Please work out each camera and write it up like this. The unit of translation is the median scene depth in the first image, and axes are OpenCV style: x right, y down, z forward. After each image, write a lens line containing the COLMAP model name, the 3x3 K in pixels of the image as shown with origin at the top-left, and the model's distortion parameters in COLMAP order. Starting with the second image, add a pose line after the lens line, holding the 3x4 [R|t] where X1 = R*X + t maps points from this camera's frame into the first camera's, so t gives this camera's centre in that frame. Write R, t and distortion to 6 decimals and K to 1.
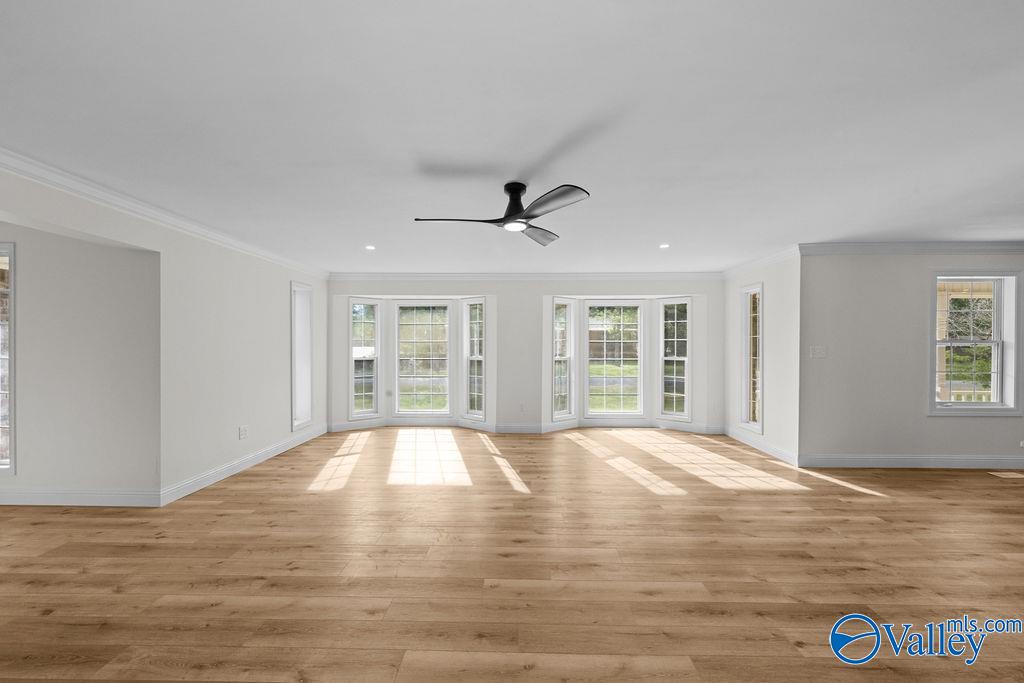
lens RADIAL K [[407.3, 0, 514.9], [0, 407.3, 347.9], [0, 0, 1]] dist [-0.000481, 0.000040]
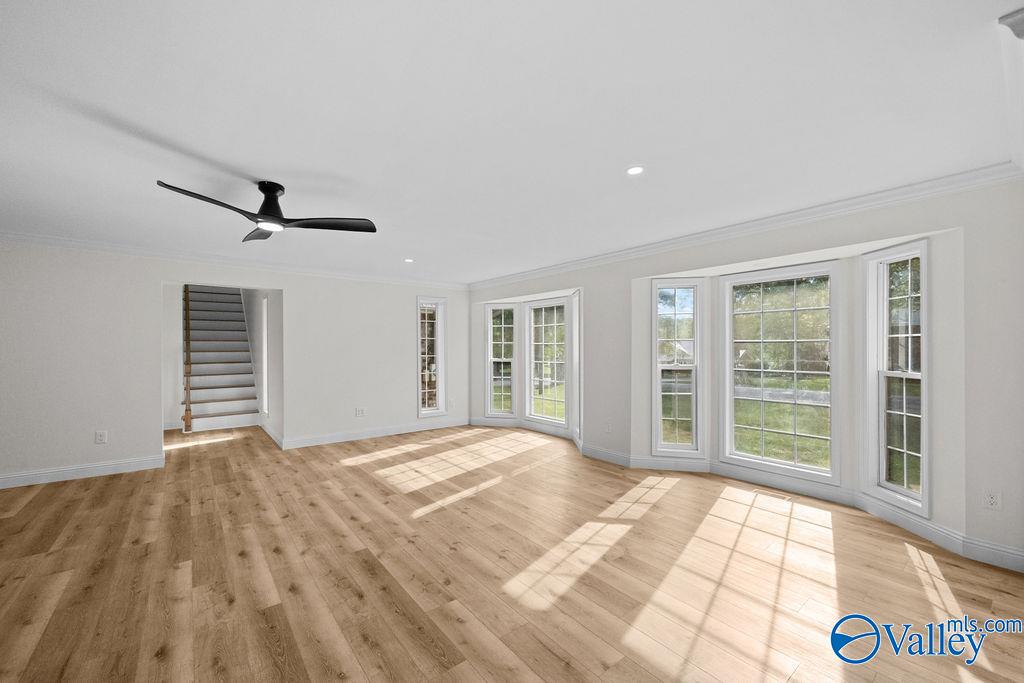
lens RADIAL K [[407.3, 0, 504.3], [0, 407.3, 347.2], [0, 0, 1]] dist [-0.000481, 0.000040]
pose [[0.631709, -0.002757, -0.775200, 0.675026], [-0.004122, 0.999968, -0.006915, -0.001600], [0.775194, 0.007564, 0.631677, 0.491703]]
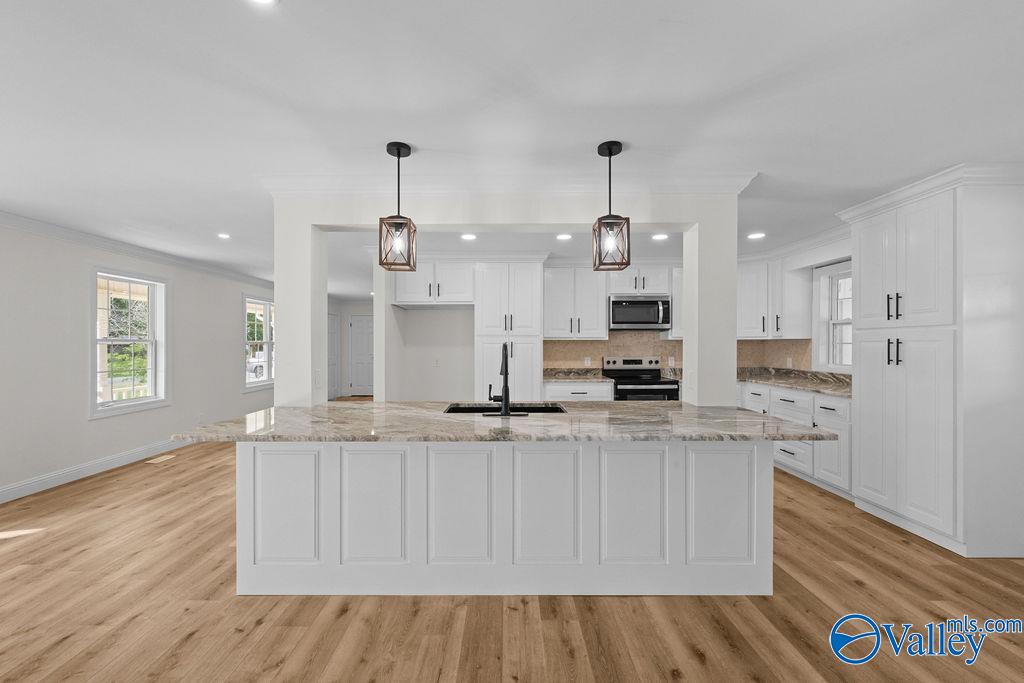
lens RADIAL K [[407.3, 0, 505.4], [0, 407.3, 343.2], [0, 0, 1]] dist [-0.000481, 0.000040]
pose [[-0.014357, -0.000461, 0.999897, 0.067819], [0.009603, 0.999954, 0.000598, -0.000360], [-0.999851, 0.009611, -0.014352, 0.056717]]
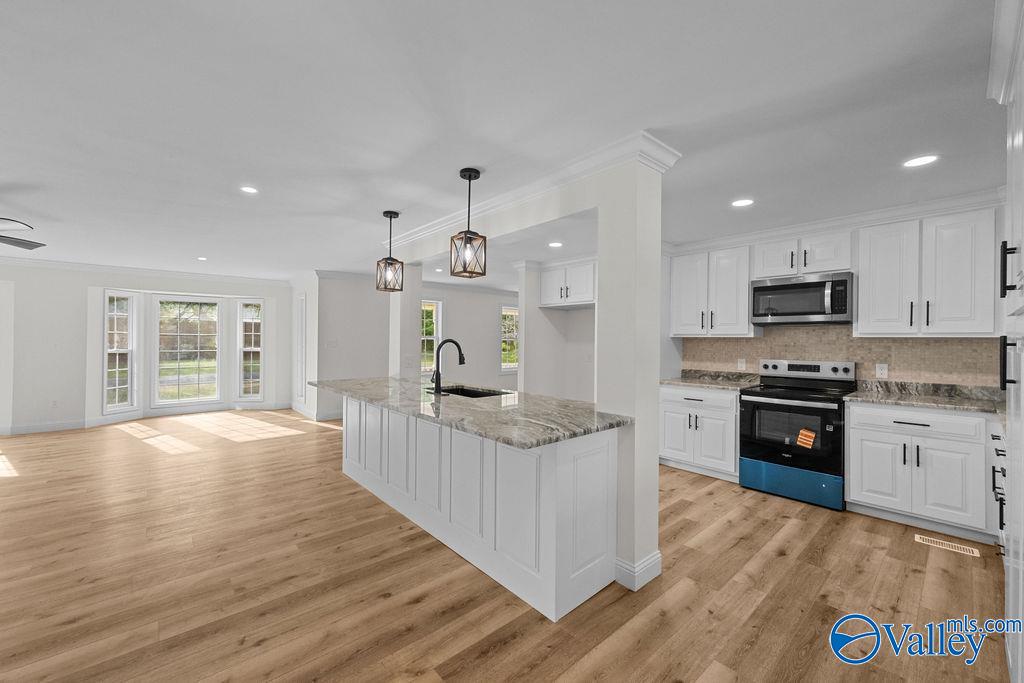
lens RADIAL K [[407.3, 0, 509.4], [0, 407.3, 333.1], [0, 0, 1]] dist [-0.000481, 0.000040]
pose [[0.739169, 0.014429, 0.673365, 0.213058], [-0.000773, 0.999788, -0.020574, 0.003585], [-0.673519, 0.014687, 0.739024, -0.546814]]
